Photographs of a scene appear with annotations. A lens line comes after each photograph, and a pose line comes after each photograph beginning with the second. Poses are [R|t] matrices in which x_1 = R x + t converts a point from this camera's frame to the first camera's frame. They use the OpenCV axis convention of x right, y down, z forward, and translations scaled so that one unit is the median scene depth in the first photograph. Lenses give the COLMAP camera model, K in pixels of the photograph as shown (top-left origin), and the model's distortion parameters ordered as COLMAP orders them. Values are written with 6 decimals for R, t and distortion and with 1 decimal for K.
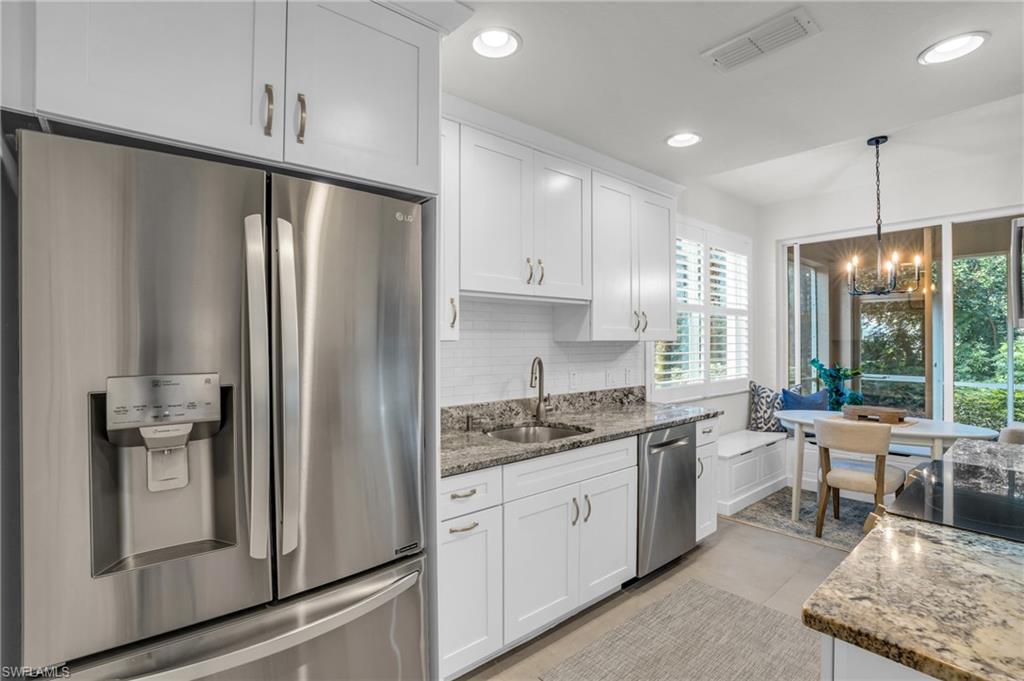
lens RADIAL K [[479.4, 0, 504.2], [0, 479.4, 340.1], [0, 0, 1]] dist [-0.072439, 0.027820]
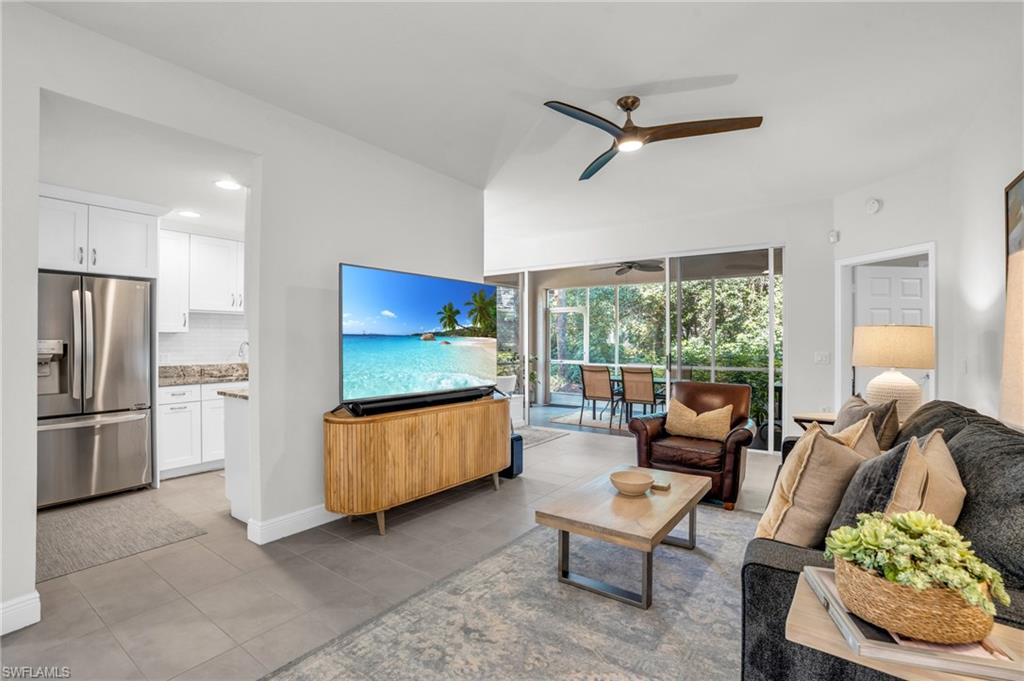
lens RADIAL K [[466.7, 0, 512.0], [0, 466.7, 340.5], [0, 0, 1]] dist [-0.067796, 0.024217]
pose [[0.966996, 0.003753, 0.254764, 0.638275], [-0.004077, 0.999991, 0.000742, 0.024381], [-0.254759, -0.001756, 0.967003, -1.100784]]
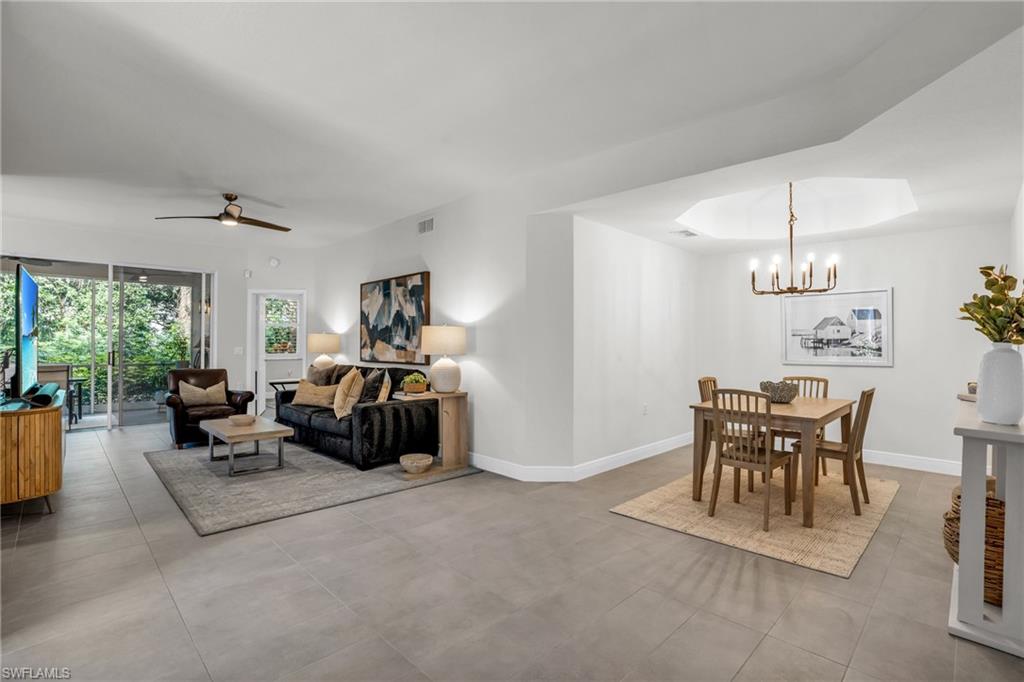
lens RADIAL K [[479.4, 0, 504.2], [0, 479.4, 340.6], [0, 0, 1]] dist [-0.072439, 0.027820]
pose [[-0.077516, 0.005153, 0.996978, -0.680211], [-0.006423, 0.999963, -0.005668, 0.031665], [-0.996970, -0.006843, -0.077480, -1.064047]]
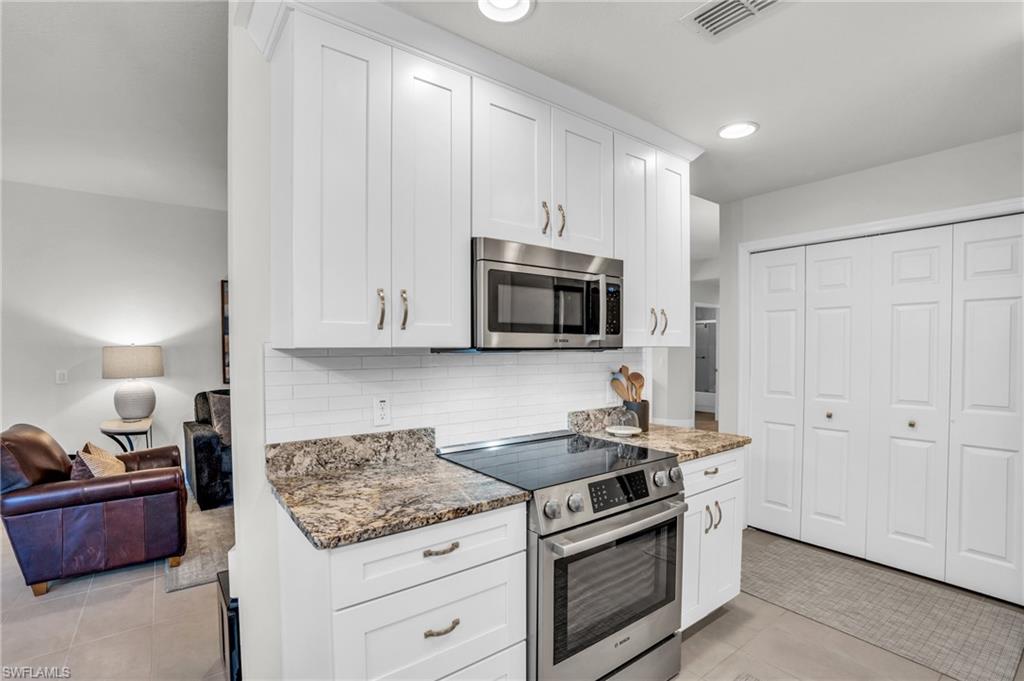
lens RADIAL K [[479.4, 0, 504.2], [0, 479.4, 340.1], [0, 0, 1]] dist [-0.072439, 0.027820]
pose [[-0.998730, 0.006884, 0.049903, 0.589862], [0.006066, 0.999845, -0.016538, -0.001835], [-0.050009, -0.016214, -0.998617, 1.154955]]
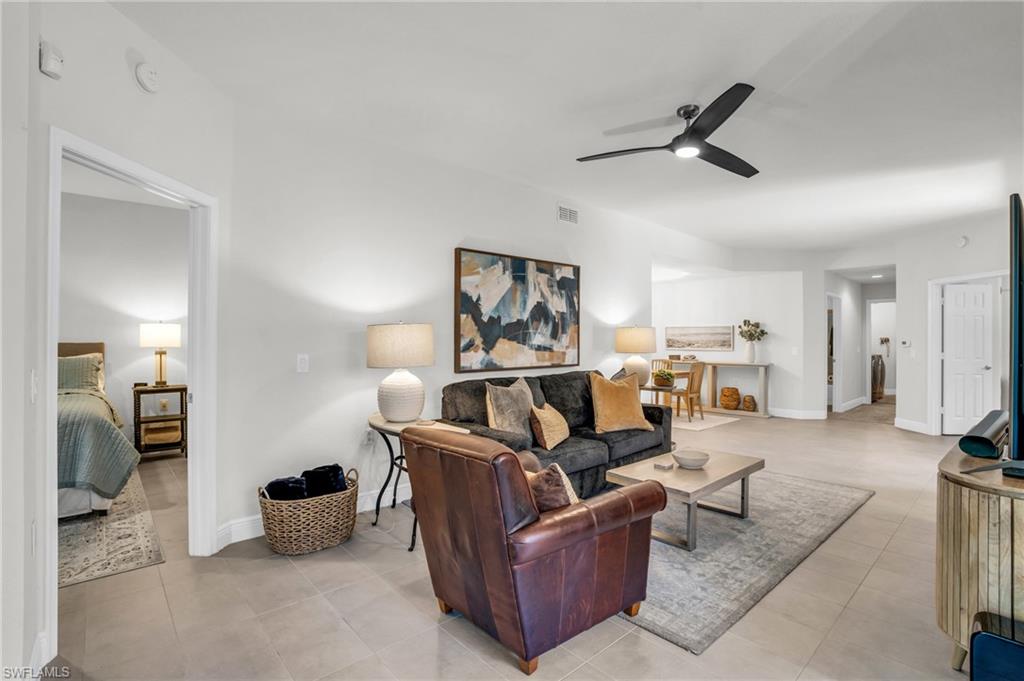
lens RADIAL K [[479.4, 0, 504.2], [0, 479.4, 340.1], [0, 0, 1]] dist [-0.072439, 0.027820]
pose [[-0.999619, -0.000299, -0.027617, 1.612105], [-0.000219, 0.999996, -0.002888, 0.029499], [0.027618, -0.002881, -0.999614, 0.917500]]
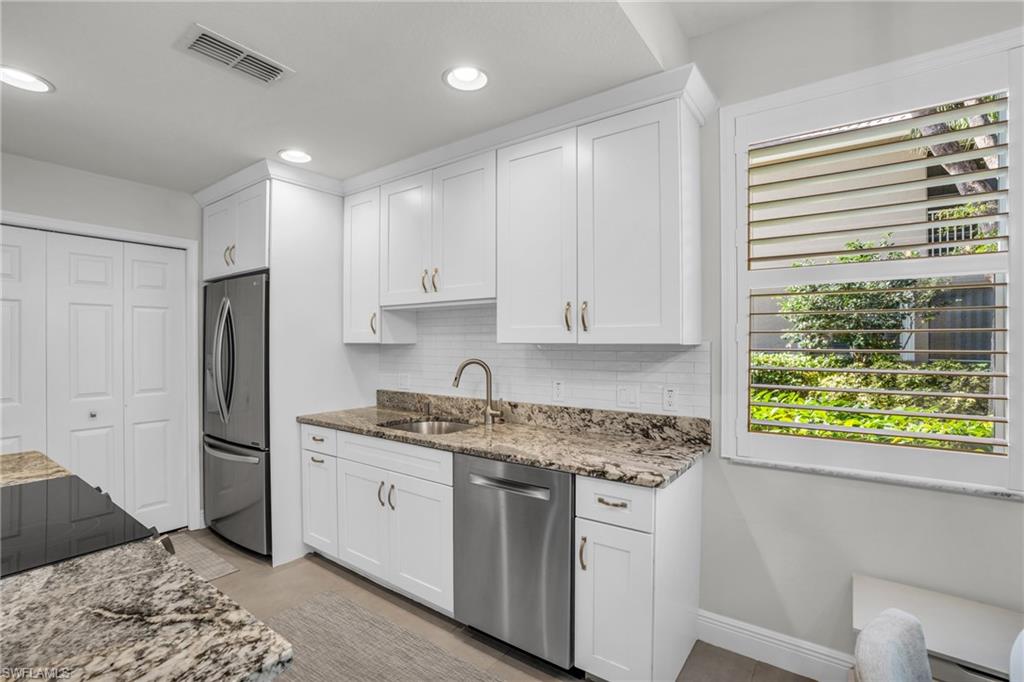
lens RADIAL K [[466.7, 0, 512.0], [0, 466.7, 341.0], [0, 0, 1]] dist [-0.067796, 0.024217]
pose [[0.251513, 0.000033, -0.967854, 1.030910], [0.002721, 0.999996, 0.000742, -0.003577], [0.967850, -0.002820, 0.251512, 0.814046]]
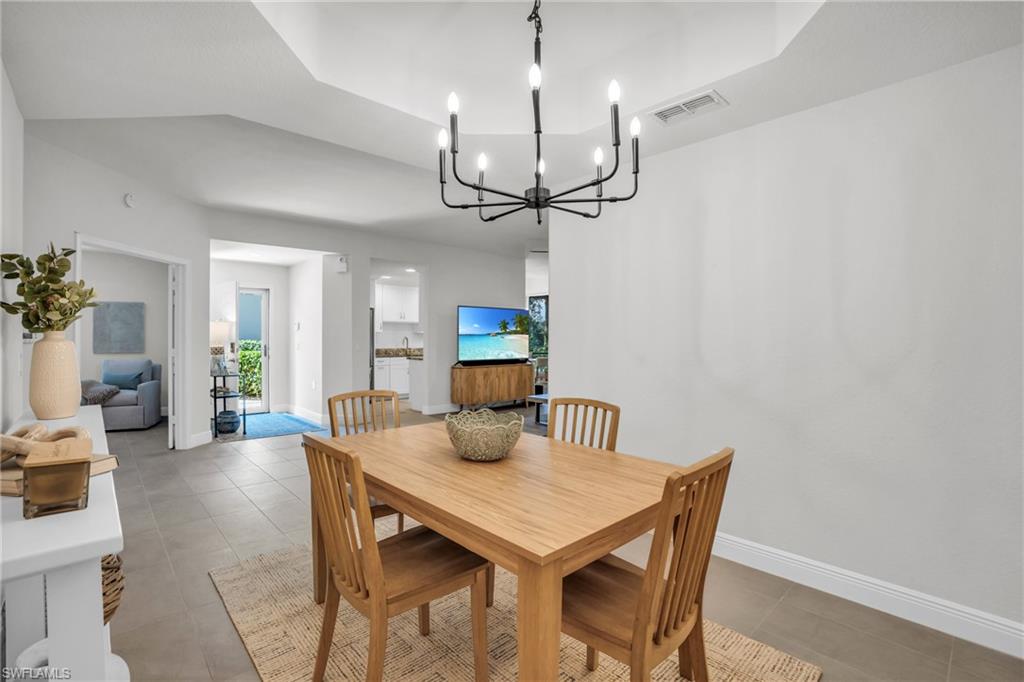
lens RADIAL K [[479.4, 0, 504.2], [0, 479.4, 340.6], [0, 0, 1]] dist [-0.072439, 0.027820]
pose [[0.999099, 0.002553, 0.042354, 0.678108], [-0.003051, 0.999927, 0.011705, 0.017967], [-0.042321, -0.011823, 0.999034, -2.785012]]
